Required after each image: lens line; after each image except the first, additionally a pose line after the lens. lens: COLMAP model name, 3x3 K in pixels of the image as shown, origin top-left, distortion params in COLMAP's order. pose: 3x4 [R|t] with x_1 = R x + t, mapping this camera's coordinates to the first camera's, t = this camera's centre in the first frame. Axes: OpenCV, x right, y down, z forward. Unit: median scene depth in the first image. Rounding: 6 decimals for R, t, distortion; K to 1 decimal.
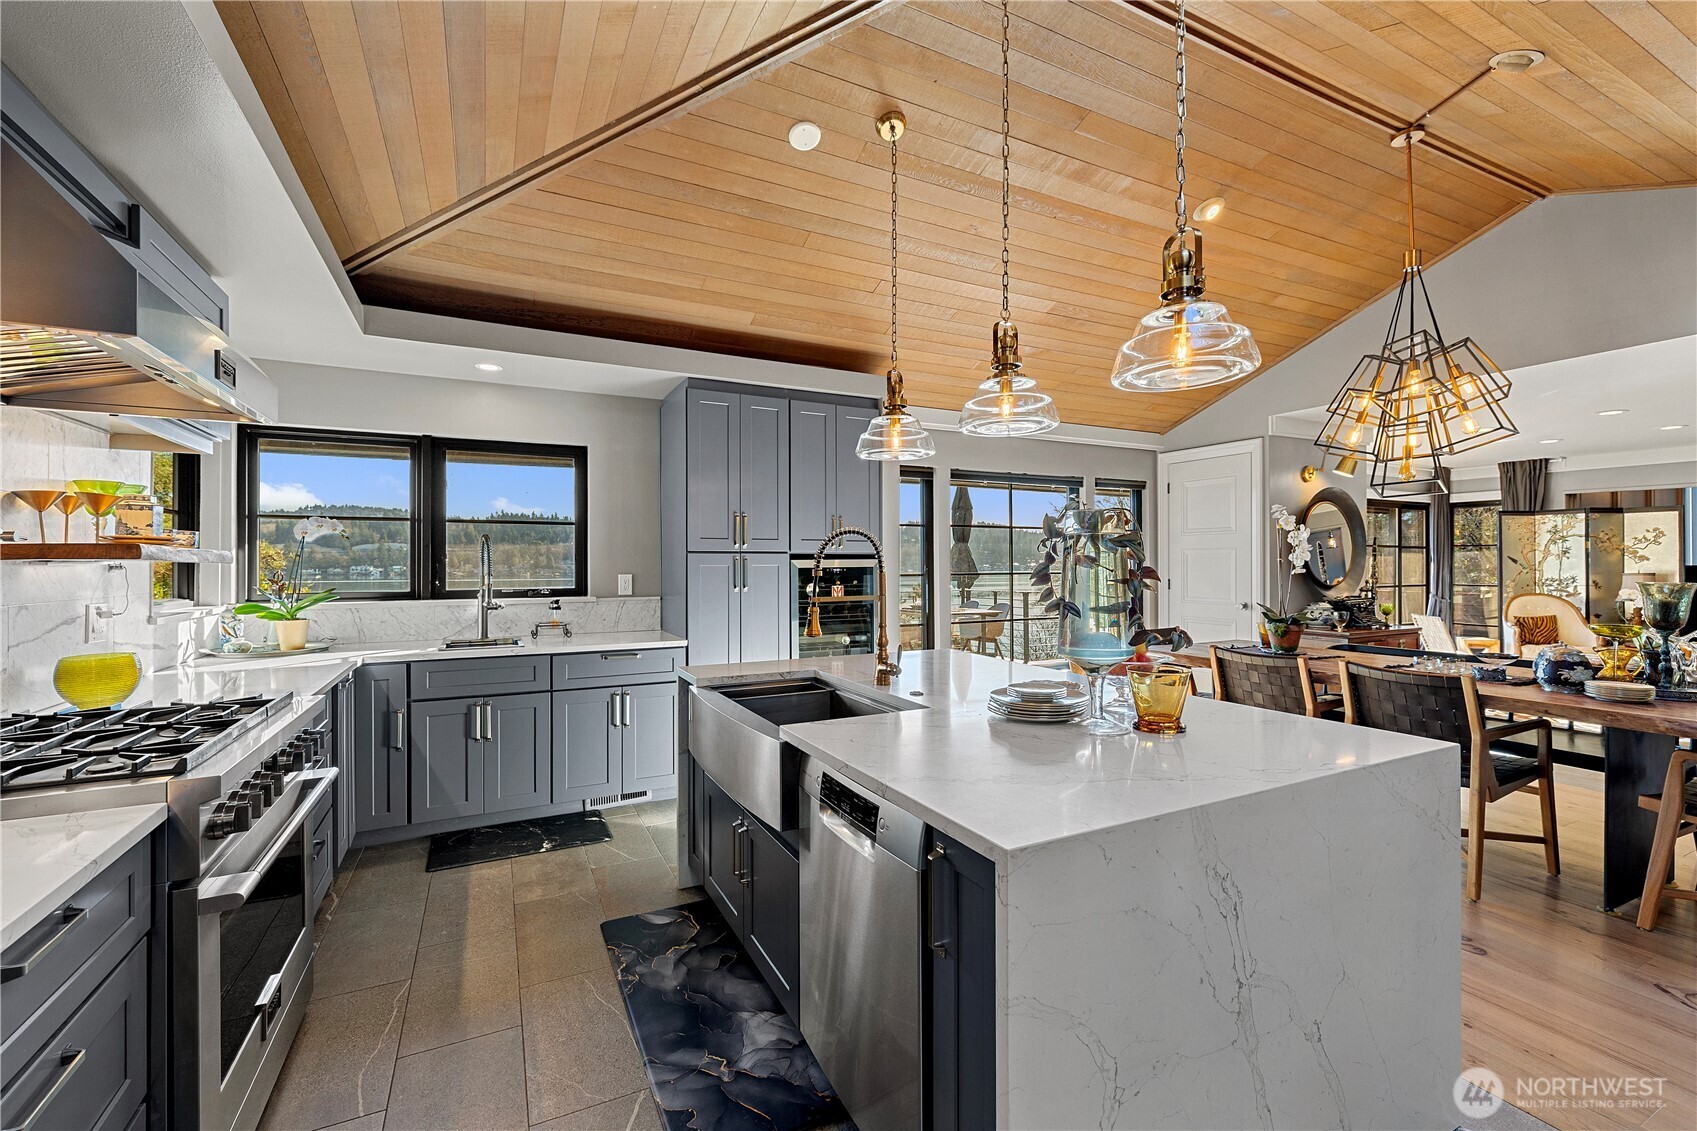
lens RADIAL K [[721.8, 0, 851.5], [0, 721.8, 561.9], [0, 0, 1]] dist [0.003014, 0.000045]
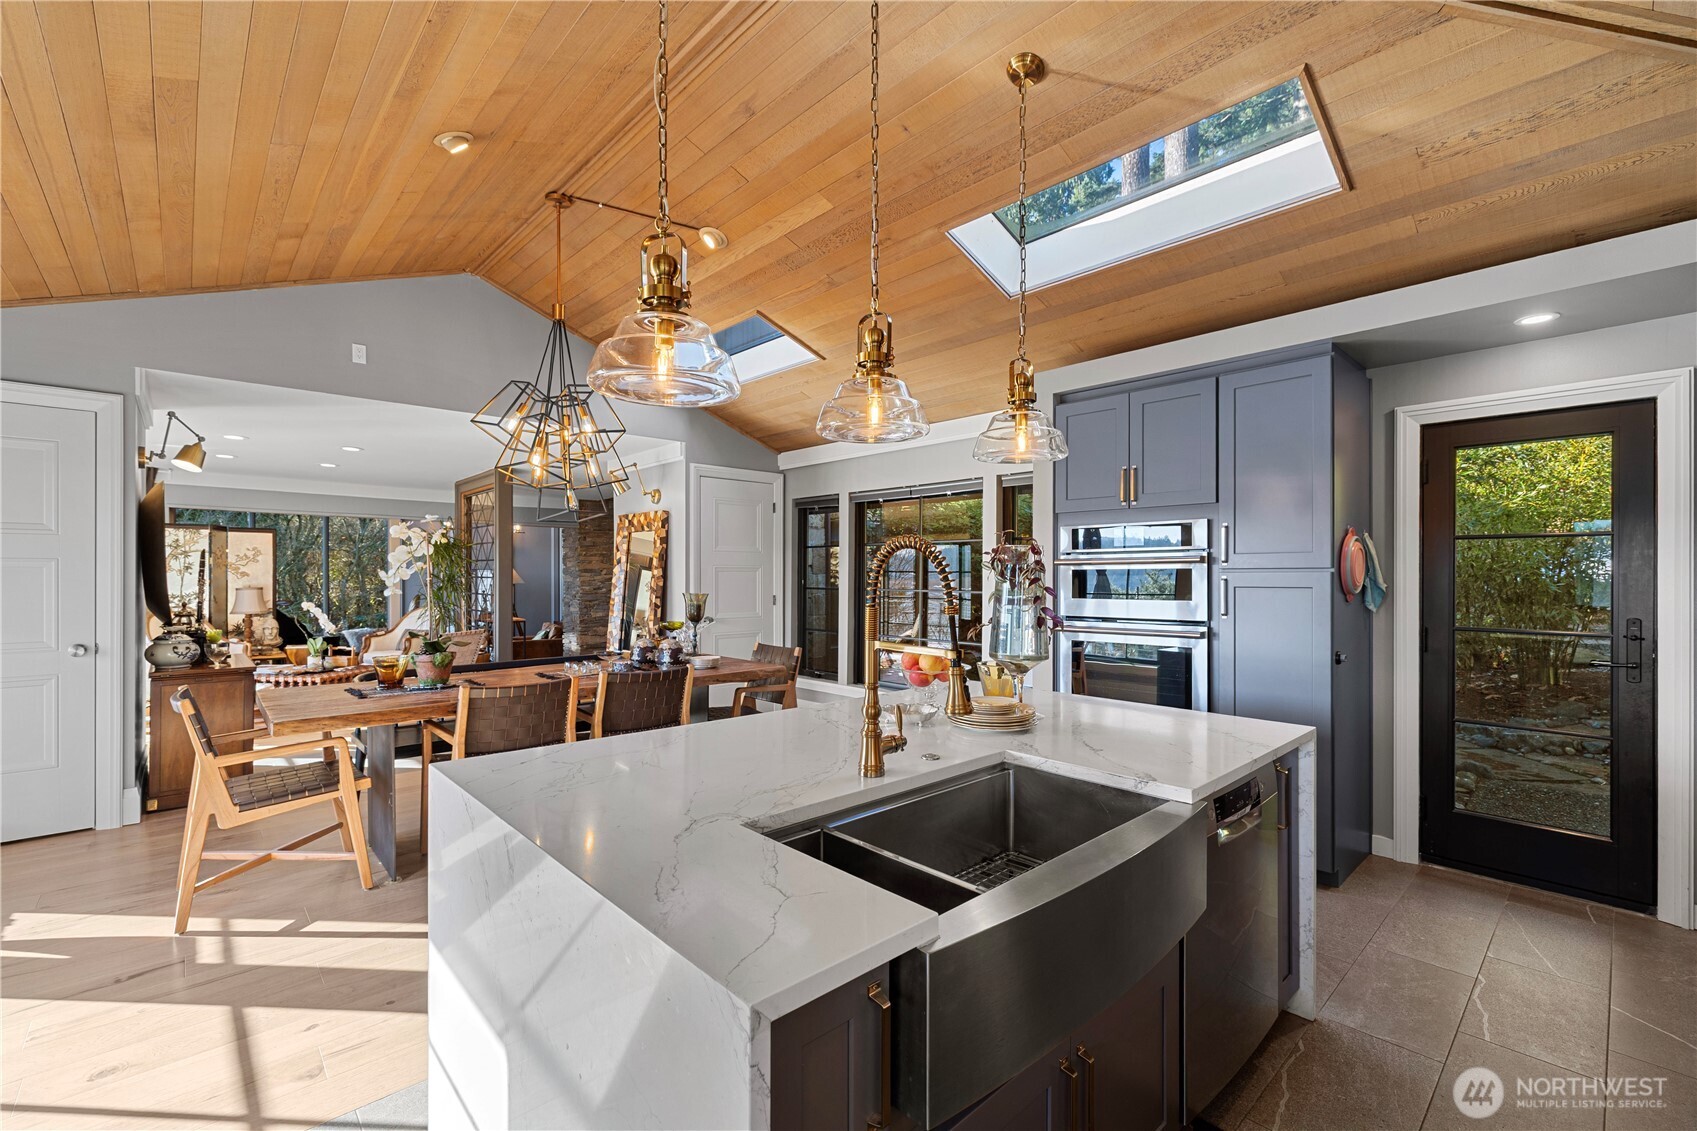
lens RADIAL K [[721.8, 0, 851.3], [0, 721.8, 569.2], [0, 0, 1]] dist [0.003014, 0.000045]
pose [[-0.278338, 0.004976, 0.960470, -0.208627], [0.002103, 0.999987, -0.004572, -0.005736], [-0.960481, 0.000748, -0.278345, 0.429892]]
